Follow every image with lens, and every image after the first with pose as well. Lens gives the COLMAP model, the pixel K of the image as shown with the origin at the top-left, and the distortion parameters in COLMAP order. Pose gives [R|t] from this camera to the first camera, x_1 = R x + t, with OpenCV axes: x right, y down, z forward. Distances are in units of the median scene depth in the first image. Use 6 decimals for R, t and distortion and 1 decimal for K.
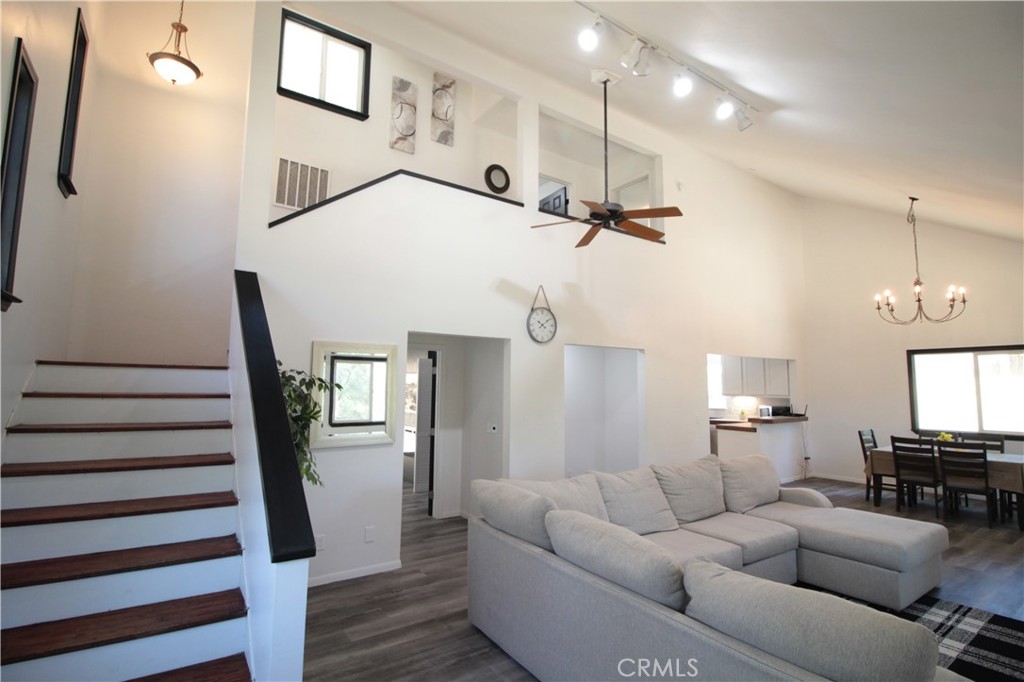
lens RADIAL K [[483.1, 0, 511.8], [0, 483.1, 339.5], [0, 0, 1]] dist [-0.000956, -0.012606]
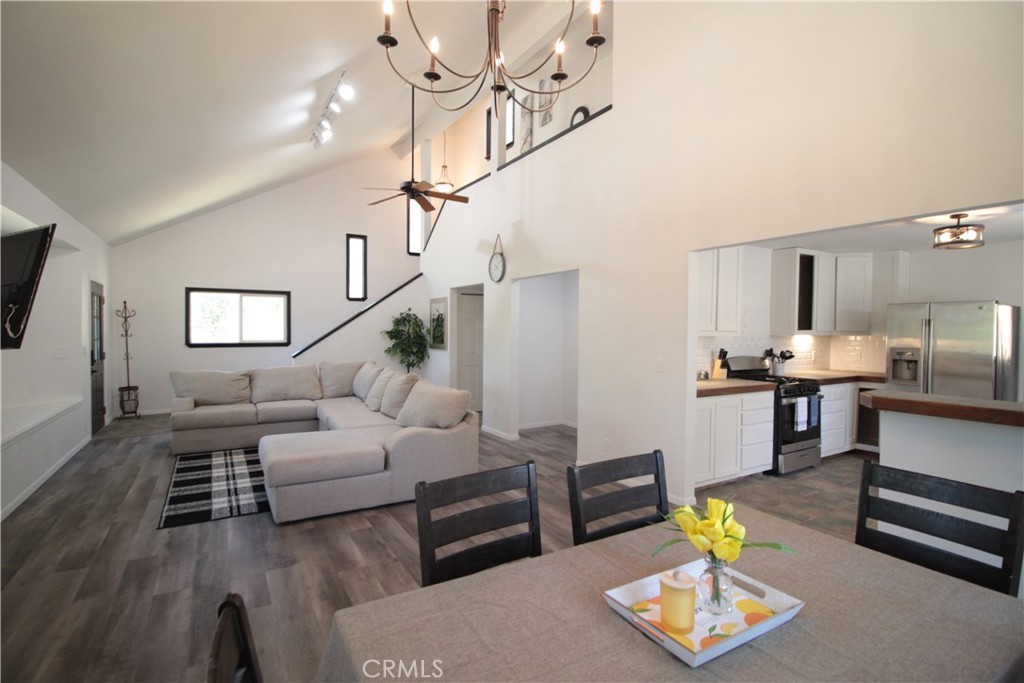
lens RADIAL K [[483.1, 0, 511.8], [0, 483.1, 340.0], [0, 0, 1]] dist [-0.000956, -0.012606]
pose [[-0.051650, 0.013537, -0.998573, 1.307053], [0.081441, 0.996635, 0.009298, 0.146820], [0.995339, -0.080844, -0.052579, 1.115349]]
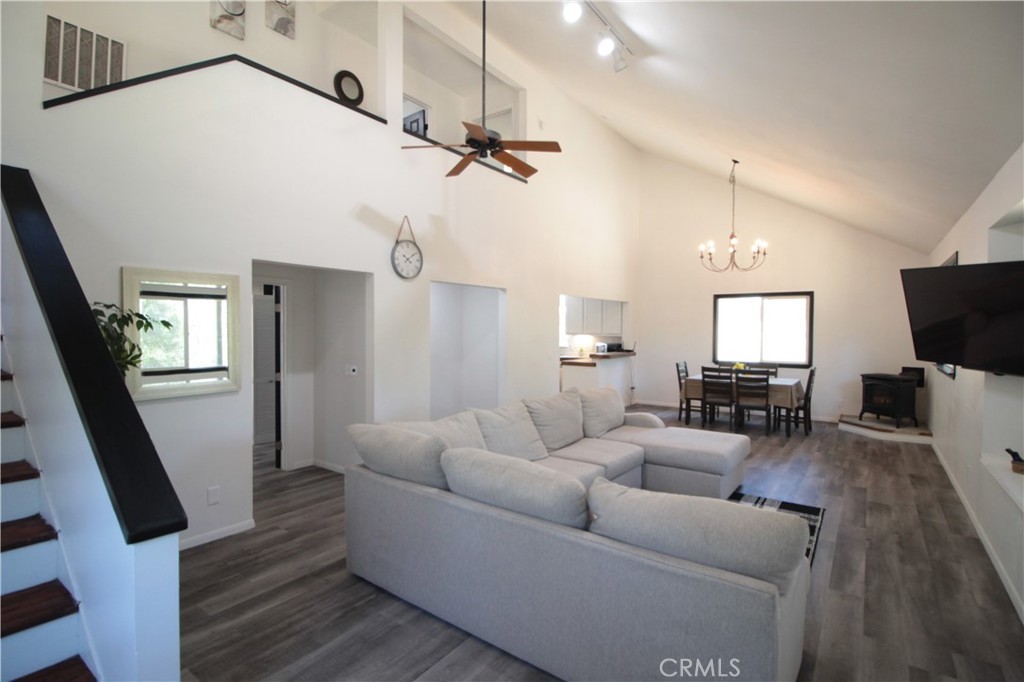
lens RADIAL K [[485.4, 0, 512.0], [0, 485.4, 341.0], [0, 0, 1]] dist [0.000421, -0.012650]
pose [[0.945302, -0.013565, 0.325915, -0.055387], [-0.026515, 0.992633, 0.118221, 0.010636], [-0.325117, -0.120396, 0.937978, 0.038169]]
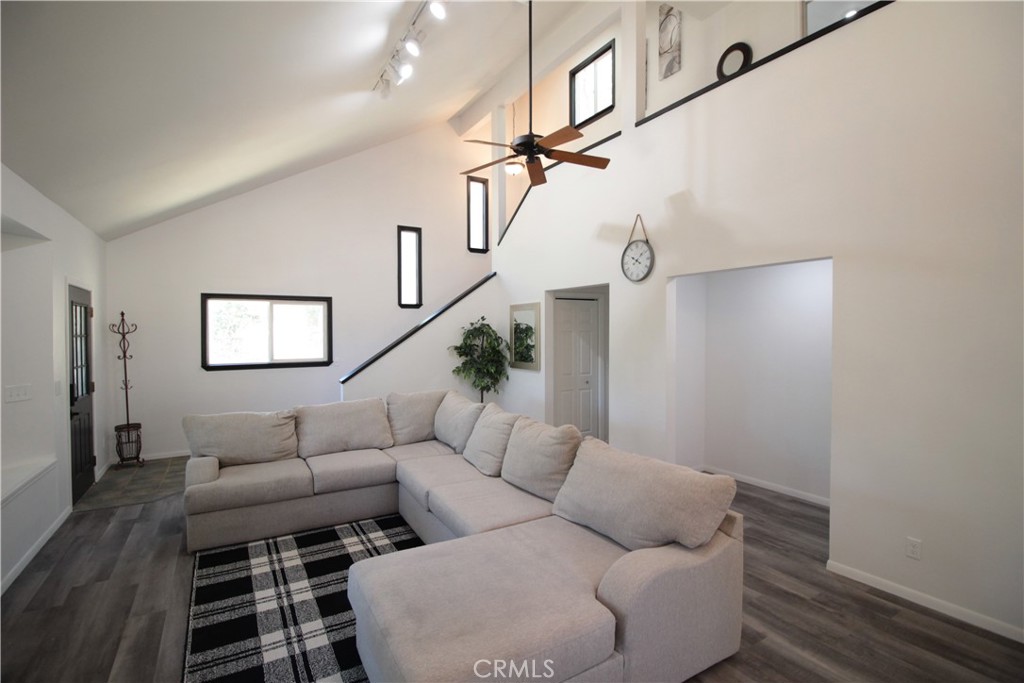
lens RADIAL K [[472.6, 0, 511.4], [0, 472.6, 339.5], [0, 0, 1]] dist [-0.001690, -0.011685]
pose [[-0.057102, 0.007545, -0.998340, 0.947584], [0.091525, 0.995800, 0.002291, 0.090490], [0.994164, -0.091243, -0.057553, 0.832944]]
